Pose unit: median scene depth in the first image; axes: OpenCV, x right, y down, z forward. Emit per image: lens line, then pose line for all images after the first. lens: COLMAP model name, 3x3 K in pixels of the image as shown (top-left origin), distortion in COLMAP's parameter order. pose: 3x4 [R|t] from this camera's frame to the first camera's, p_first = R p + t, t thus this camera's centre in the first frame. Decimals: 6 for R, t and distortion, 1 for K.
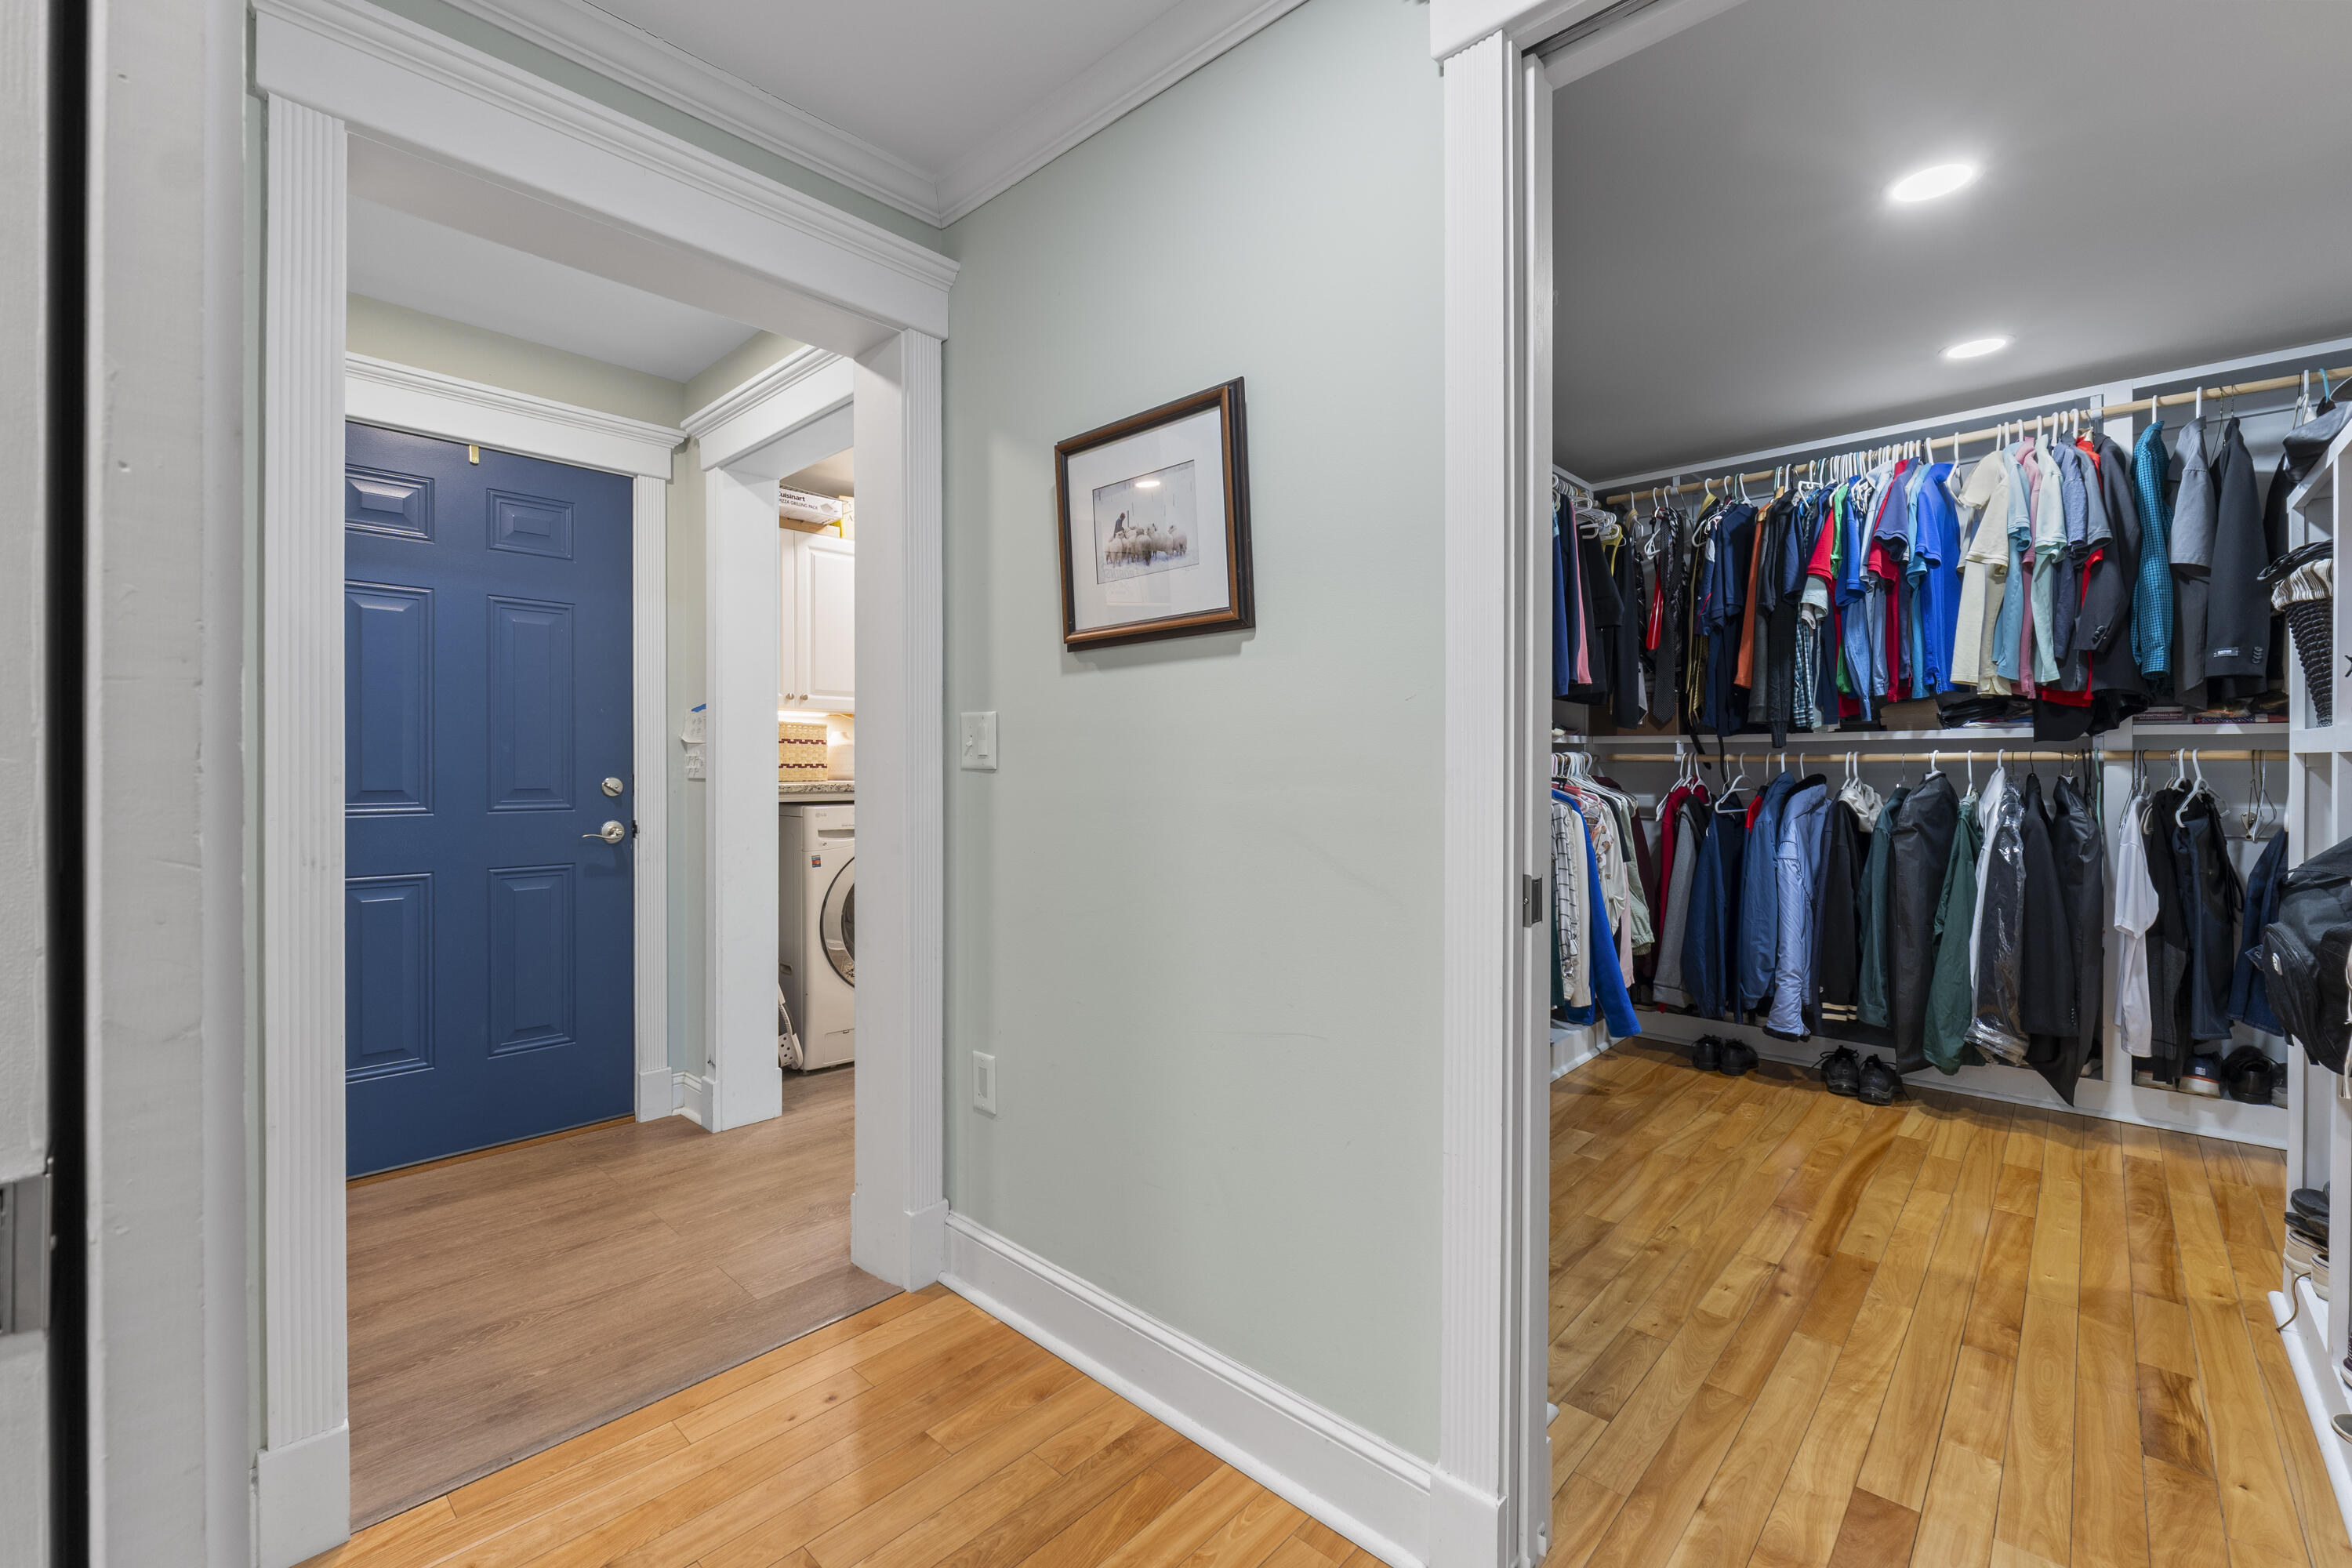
lens RADIAL K [[989.4, 0, 1171.5], [0, 989.4, 774.9], [0, 0, 1]] dist [-0.008005, 0.000180]
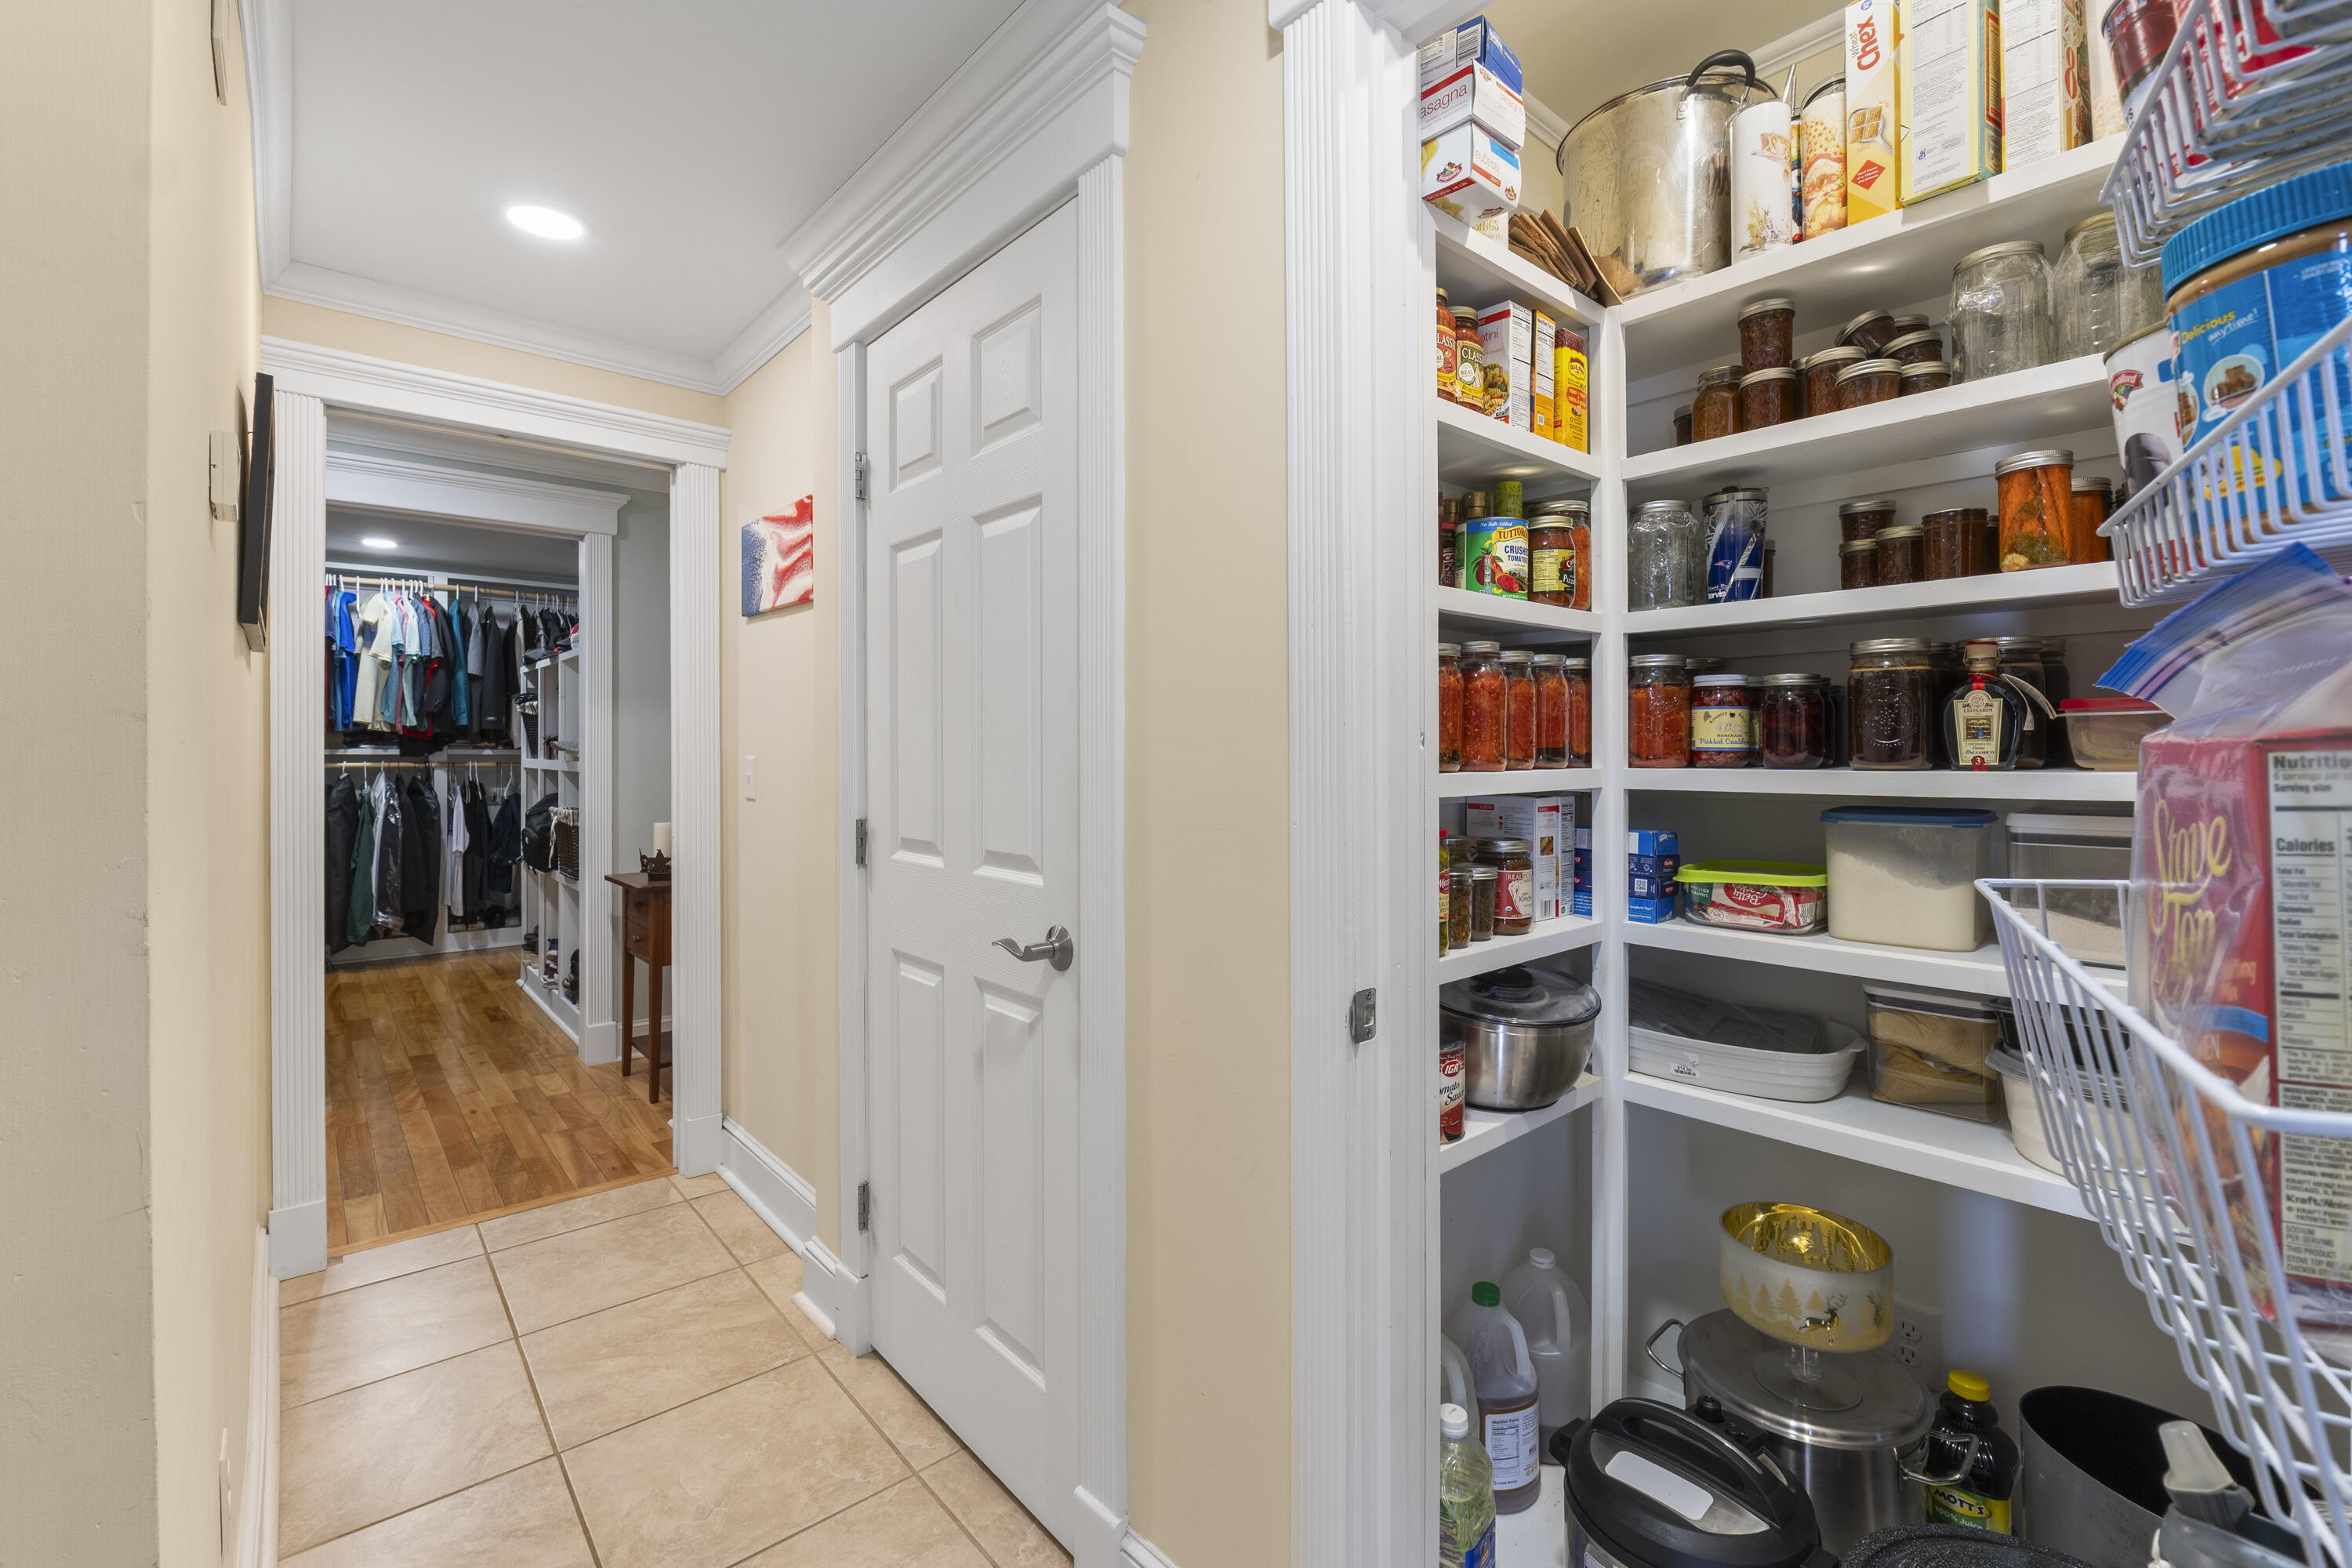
lens RADIAL K [[989.4, 0, 1170.8], [0, 989.4, 759.6], [0, 0, 1]] dist [-0.008005, 0.000180]
pose [[0.101405, -0.001797, 0.994844, -0.825014], [0.004890, 0.999987, 0.001307, -0.025696], [-0.994833, 0.004733, 0.101412, -0.629023]]
